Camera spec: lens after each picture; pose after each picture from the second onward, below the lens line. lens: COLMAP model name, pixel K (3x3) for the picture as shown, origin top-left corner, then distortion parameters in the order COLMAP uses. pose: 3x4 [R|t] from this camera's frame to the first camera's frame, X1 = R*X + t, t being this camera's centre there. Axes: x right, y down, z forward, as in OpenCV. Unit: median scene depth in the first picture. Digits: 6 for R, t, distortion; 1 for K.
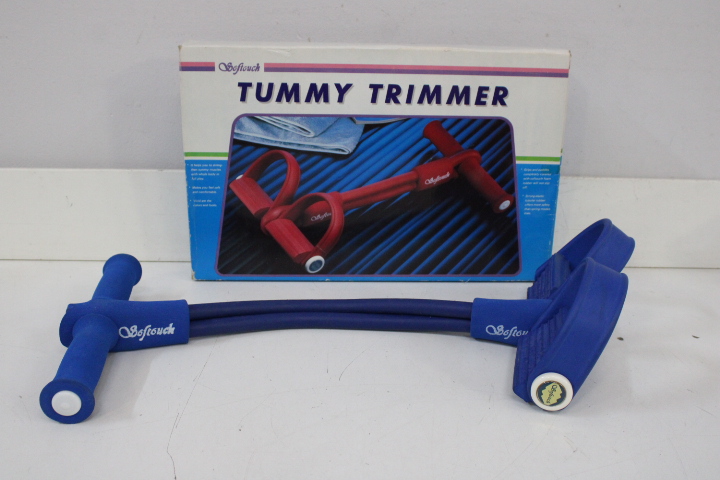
lens RADIAL K [[798.5, 0, 360.0], [0, 798.5, 240.0], [0, 0, 1]] dist [-0.104263, 0.037649]
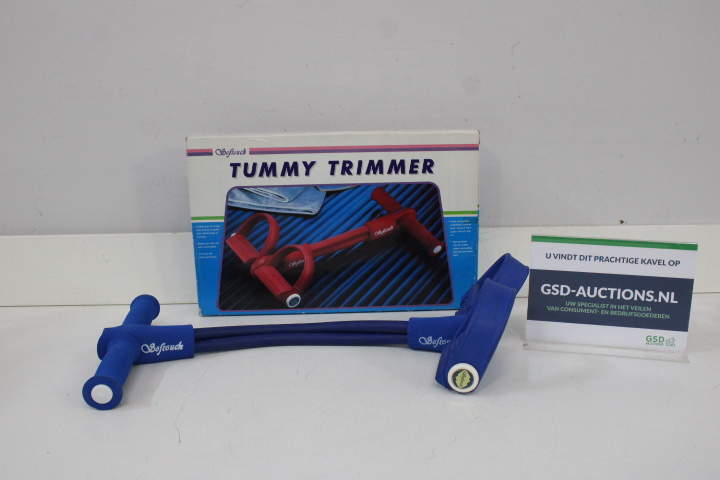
lens RADIAL K [[712.1, 0, 360.0], [0, 712.1, 240.0], [0, 0, 1]] dist [-0.145502, 0.161656]
pose [[0.999325, -0.035860, -0.008006, 0.067359], [0.034730, 0.993007, -0.112828, 0.069444], [0.011996, 0.112474, 0.993582, -0.161805]]
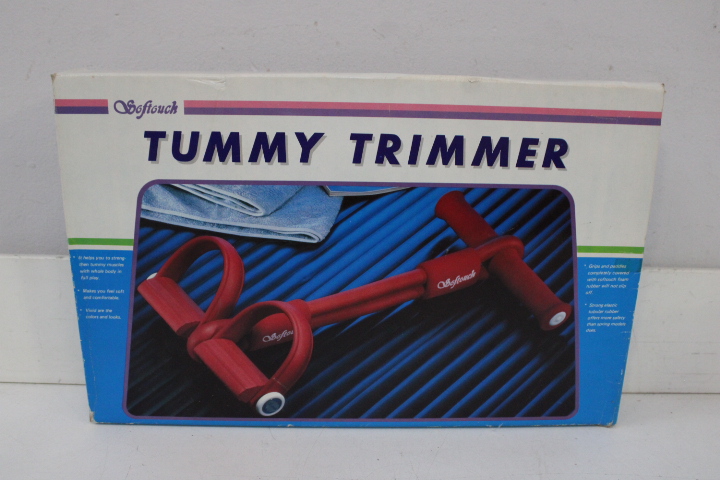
lens RADIAL K [[658.4, 0, 360.0], [0, 658.4, 240.0], [0, 0, 1]] dist [-0.124172, 0.012455]
pose [[0.999811, 0.005772, -0.018549, 0.028734], [-0.006663, 0.998811, -0.048294, -0.084149], [0.018248, 0.048409, 0.998661, 0.470480]]
